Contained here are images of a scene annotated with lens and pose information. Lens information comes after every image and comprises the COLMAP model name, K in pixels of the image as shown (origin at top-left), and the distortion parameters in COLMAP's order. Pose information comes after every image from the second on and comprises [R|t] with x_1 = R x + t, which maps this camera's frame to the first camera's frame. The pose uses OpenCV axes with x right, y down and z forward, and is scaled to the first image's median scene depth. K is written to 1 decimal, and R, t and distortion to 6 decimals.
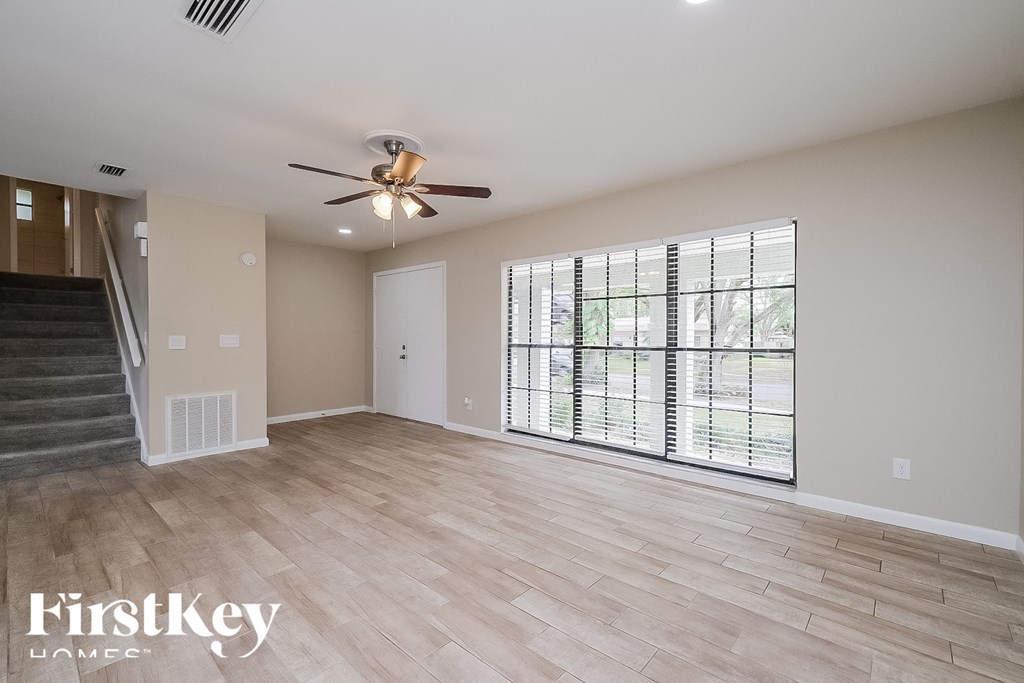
lens RADIAL K [[446.7, 0, 511.7], [0, 446.7, 338.9], [0, 0, 1]] dist [0.000727, 0.000295]
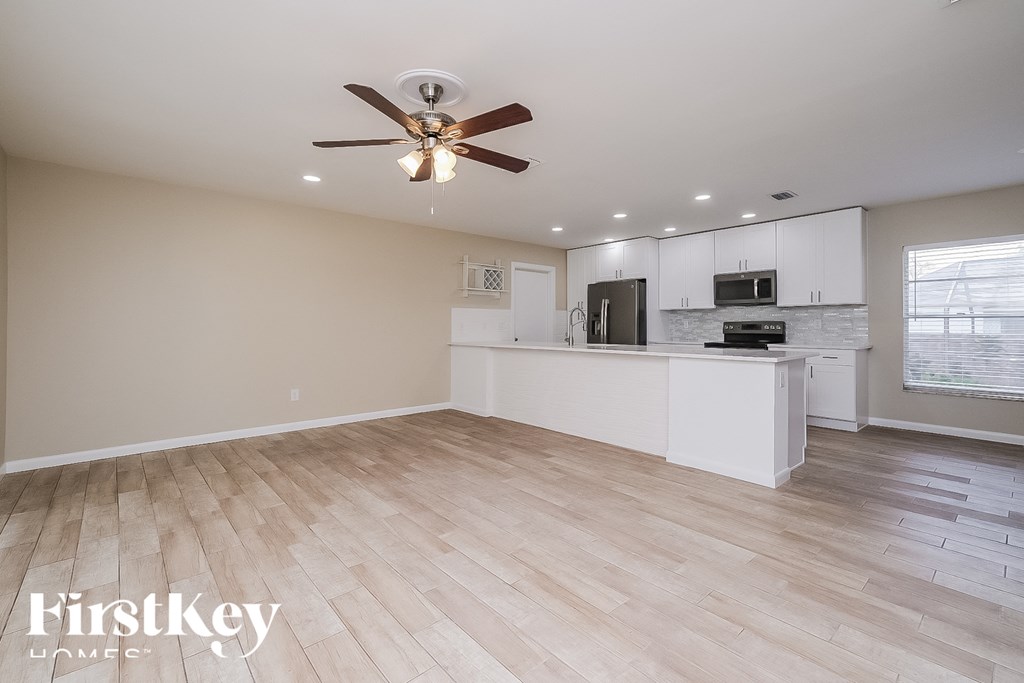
lens RADIAL K [[446.7, 0, 512.3], [0, 446.7, 334.2], [0, 0, 1]] dist [0.000727, 0.000295]
pose [[-0.993094, -0.004957, 0.117213, -0.497136], [-0.002609, 0.999793, 0.020175, -0.000841], [-0.117289, 0.019730, -0.992902, 1.757413]]
